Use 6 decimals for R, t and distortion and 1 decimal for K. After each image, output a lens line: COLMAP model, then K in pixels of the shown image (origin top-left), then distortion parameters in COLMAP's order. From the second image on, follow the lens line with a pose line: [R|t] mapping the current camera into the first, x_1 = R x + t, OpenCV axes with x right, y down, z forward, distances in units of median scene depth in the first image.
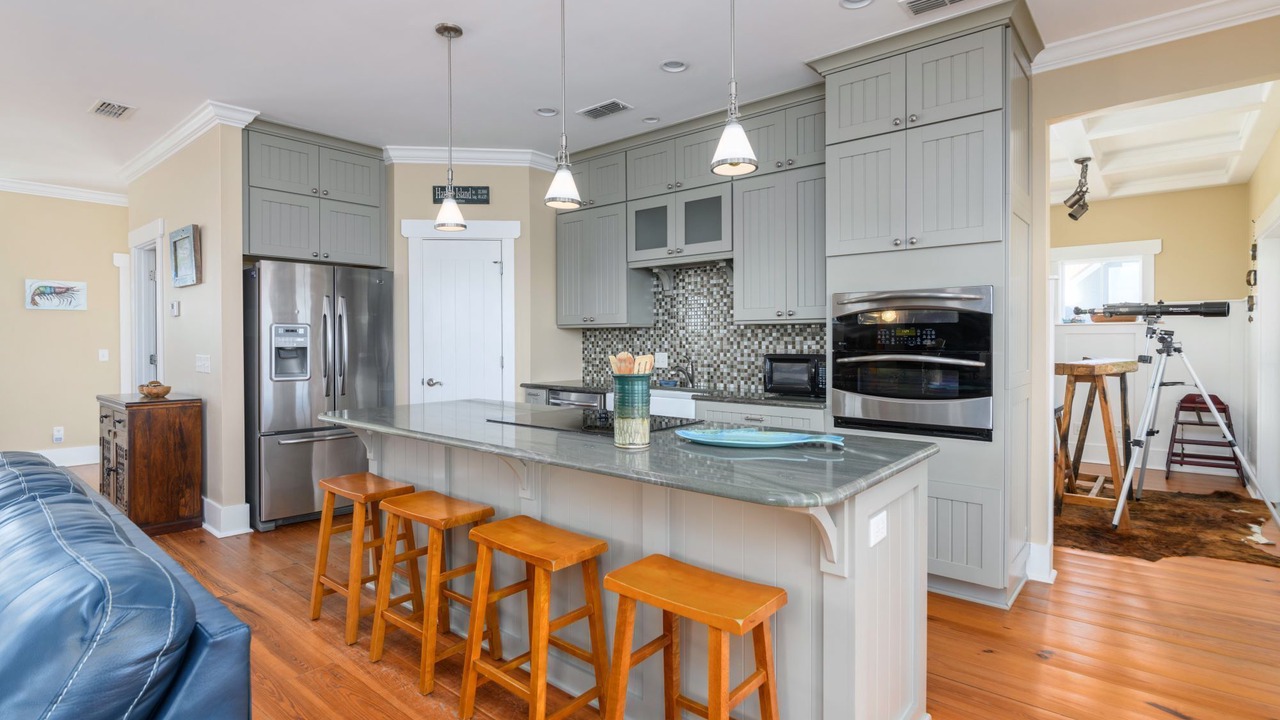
lens RADIAL K [[617.5, 0, 638.8], [0, 617.5, 342.2], [0, 0, 1]] dist [0.000275, 0.000138]
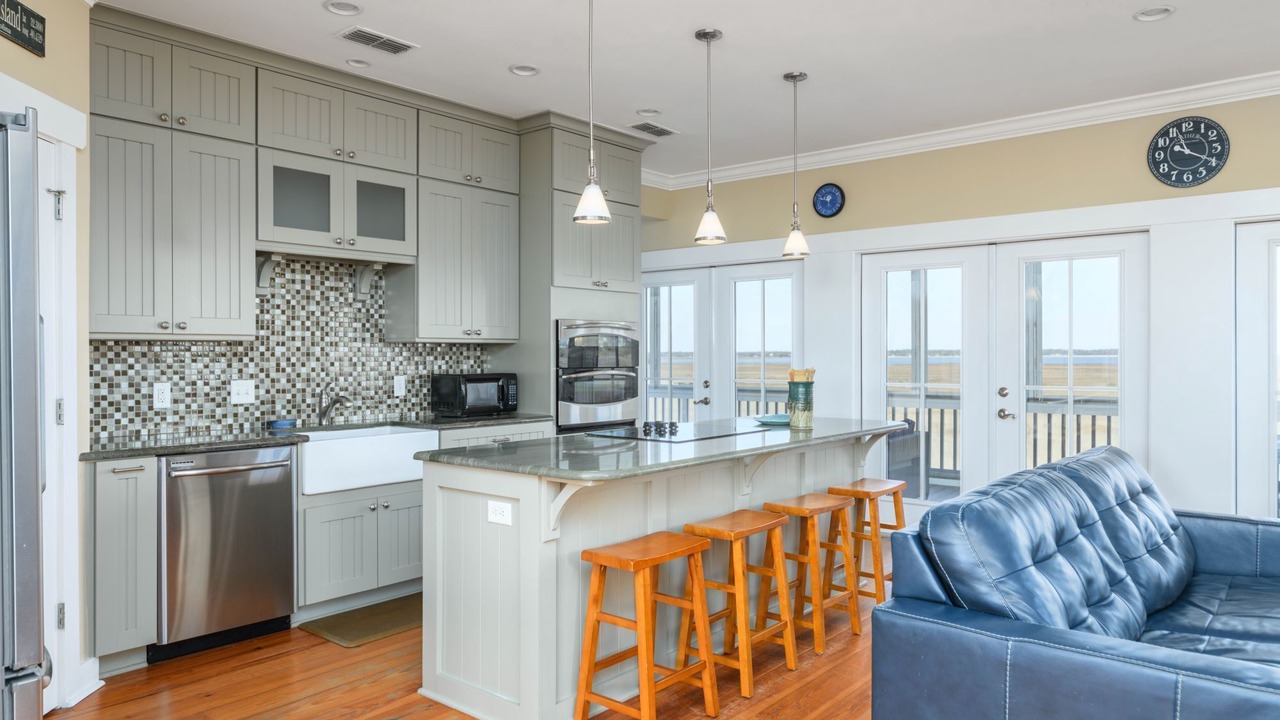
lens RADIAL K [[845.3, 0, 644.9], [0, 845.3, 357.0], [0, 0, 1]] dist [-0.010661, -0.001184]
pose [[-0.005096, -0.001529, 0.999986, -0.917603], [0.006271, 0.999979, 0.001561, -0.007005], [-0.999967, 0.006279, -0.005086, 0.616036]]
